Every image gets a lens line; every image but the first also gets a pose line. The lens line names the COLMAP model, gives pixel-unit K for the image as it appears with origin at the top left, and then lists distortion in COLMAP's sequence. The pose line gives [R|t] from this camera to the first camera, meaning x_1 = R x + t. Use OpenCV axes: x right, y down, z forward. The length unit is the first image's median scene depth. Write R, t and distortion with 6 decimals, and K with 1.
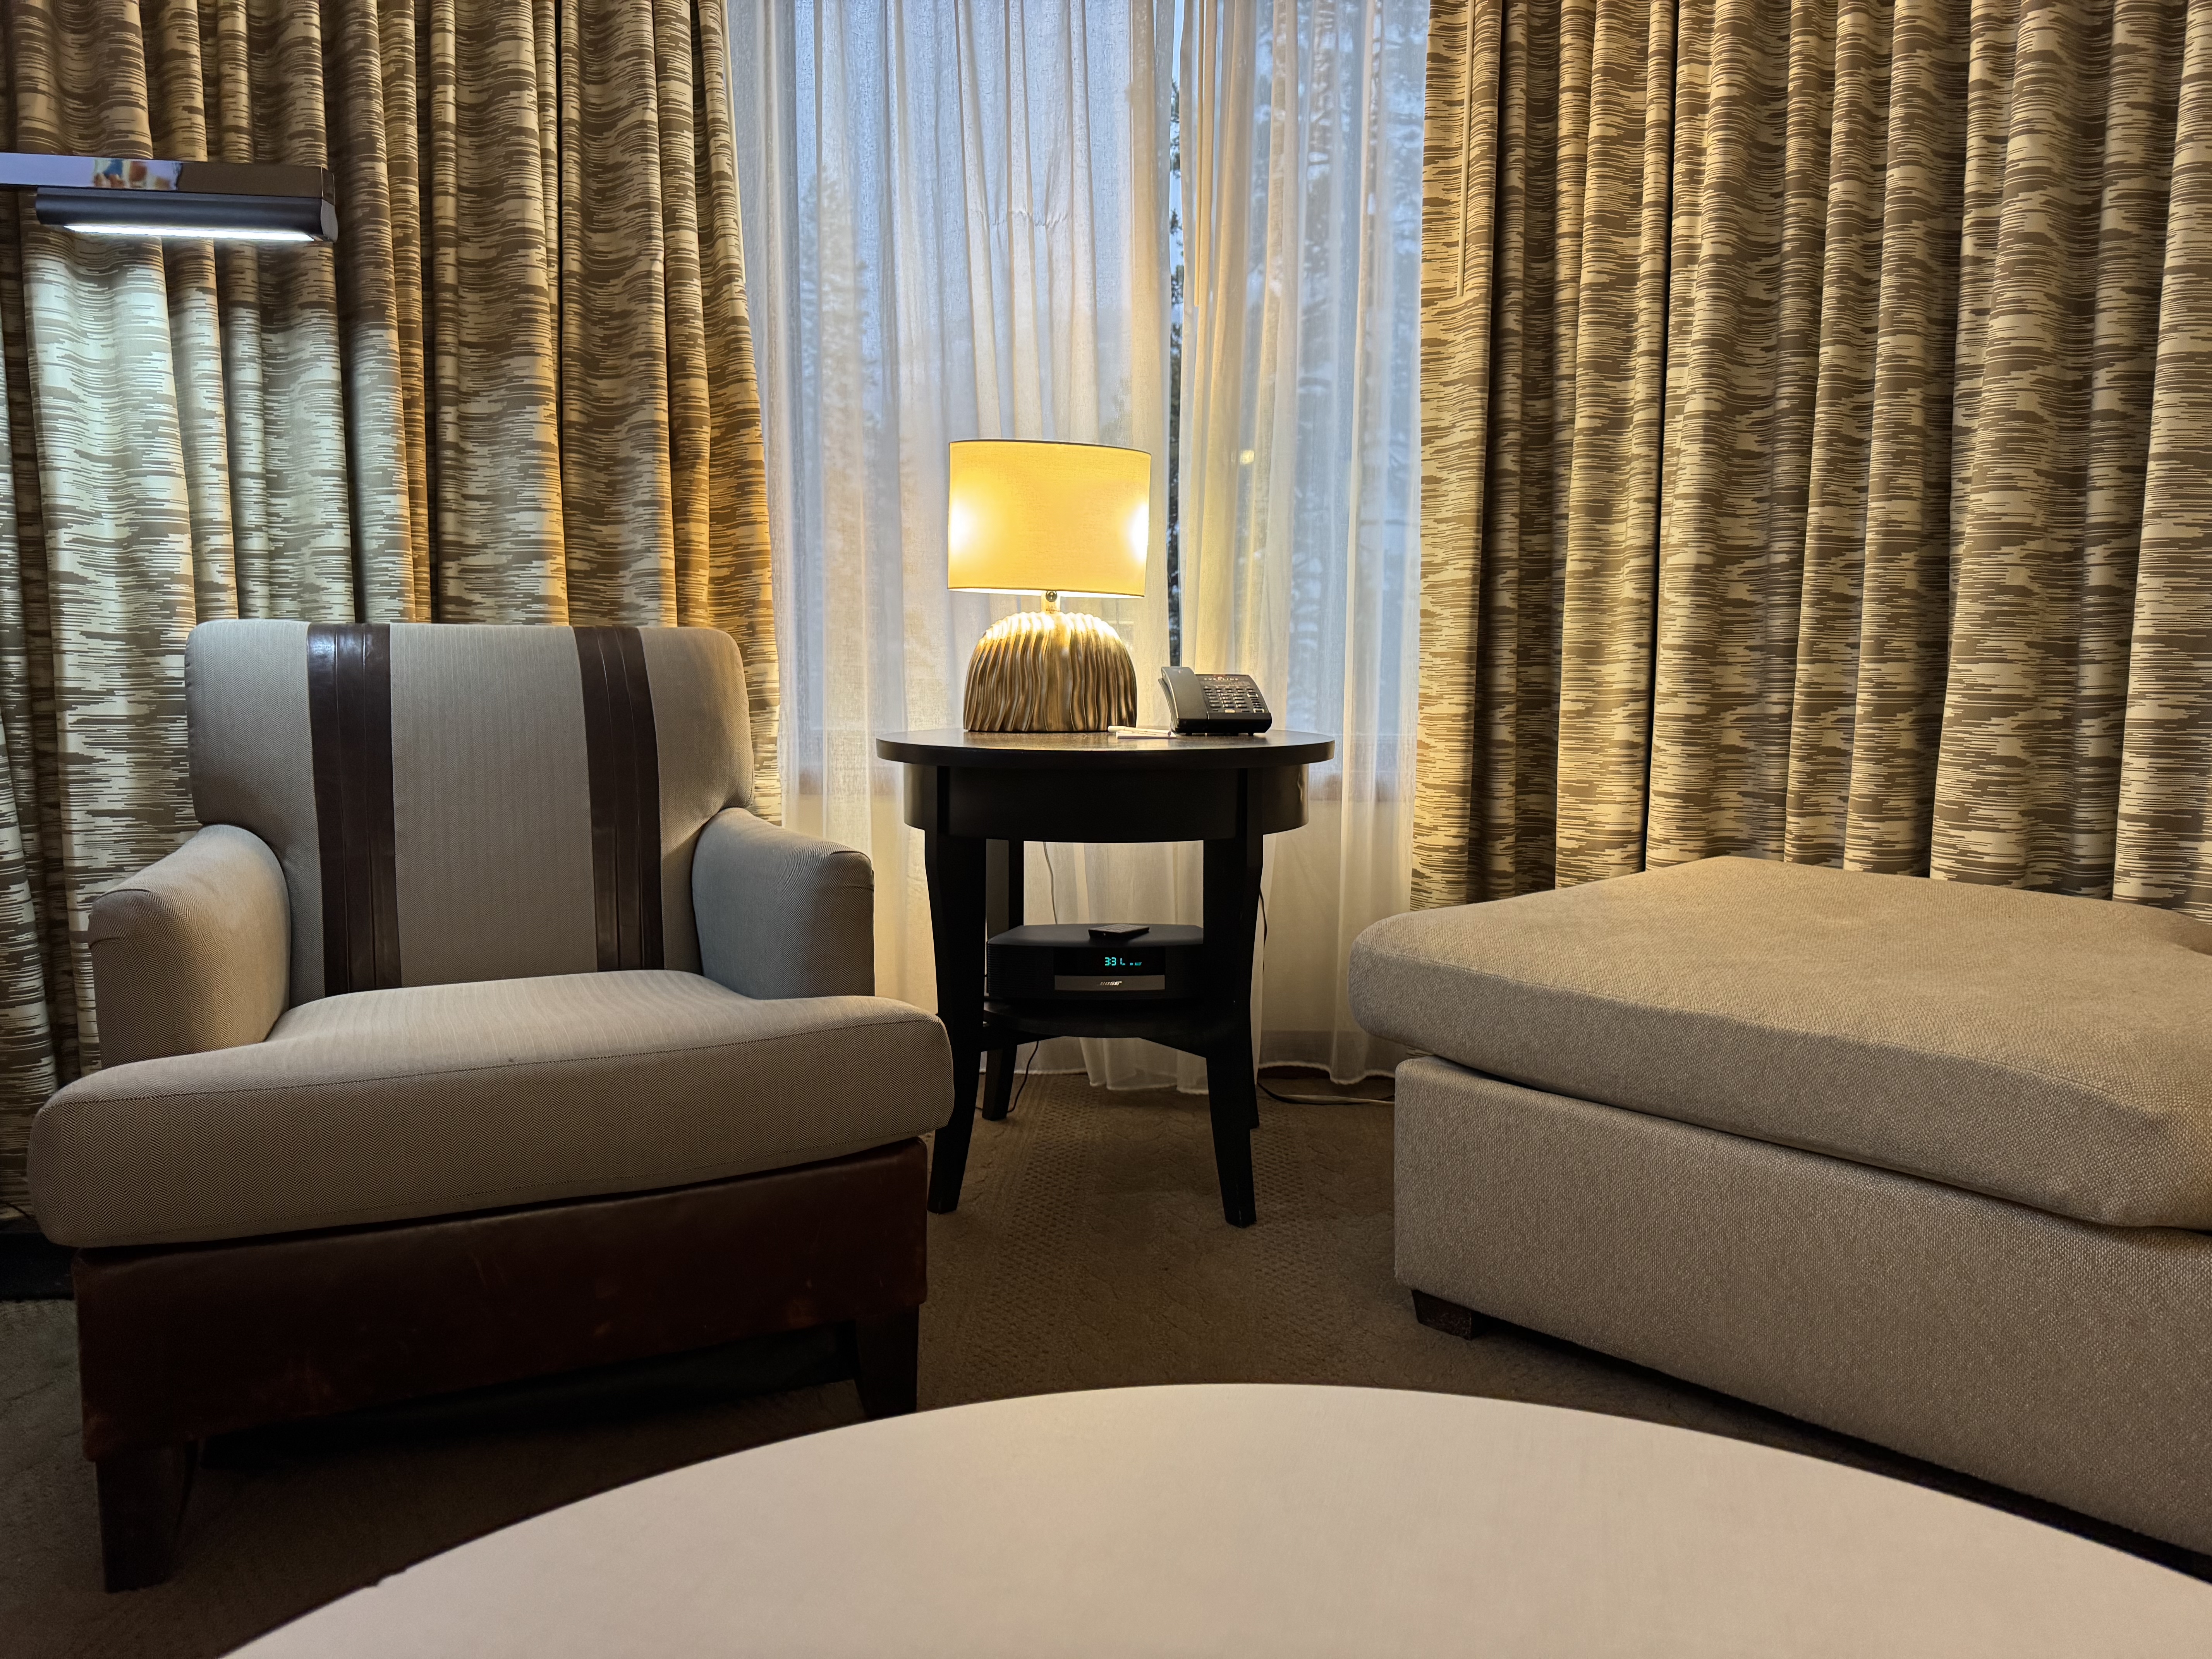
lens RADIAL K [[1556.1, 0, 1107.0], [0, 1556.1, 823.2], [0, 0, 1]] dist [0.032033, -0.044964]
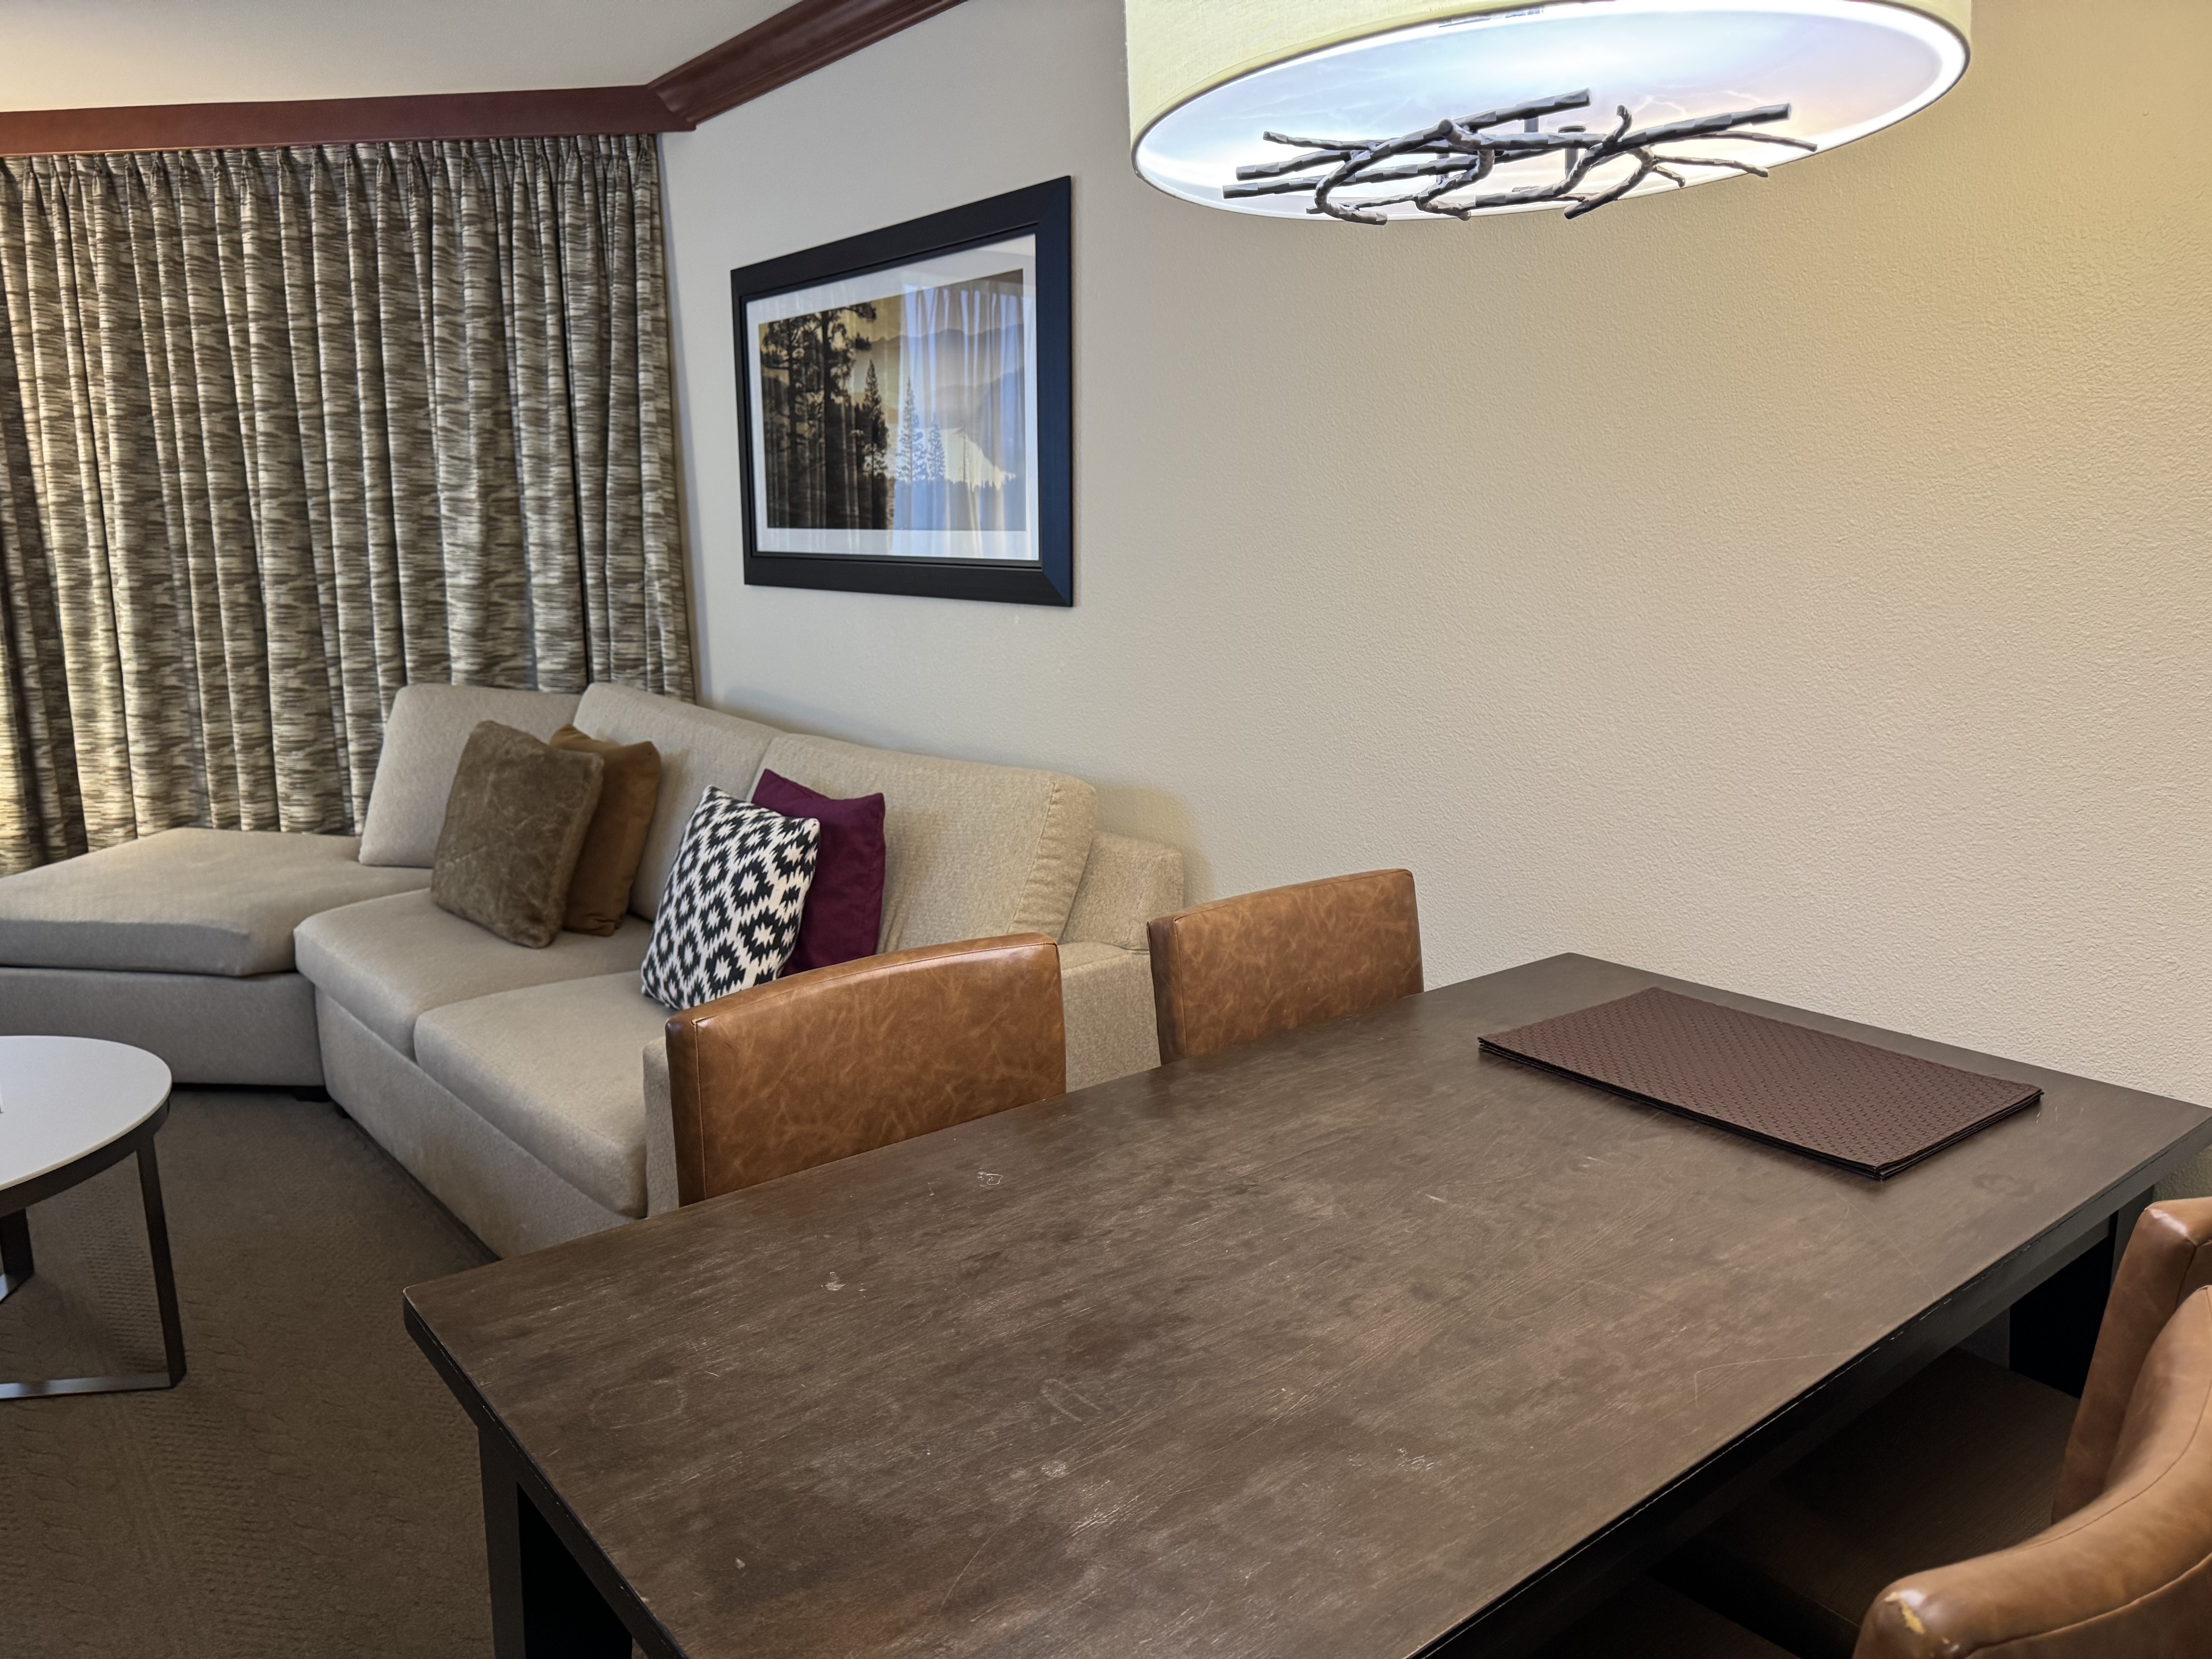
lens RADIAL K [[1556.1, 0, 1122.6], [0, 1556.1, 840.3], [0, 0, 1]] dist [0.032033, -0.044964]
pose [[0.747829, -0.128913, 0.651256, 0.023320], [0.067973, 0.990679, 0.118047, -0.104693], [-0.660403, -0.044011, 0.749621, -1.099037]]
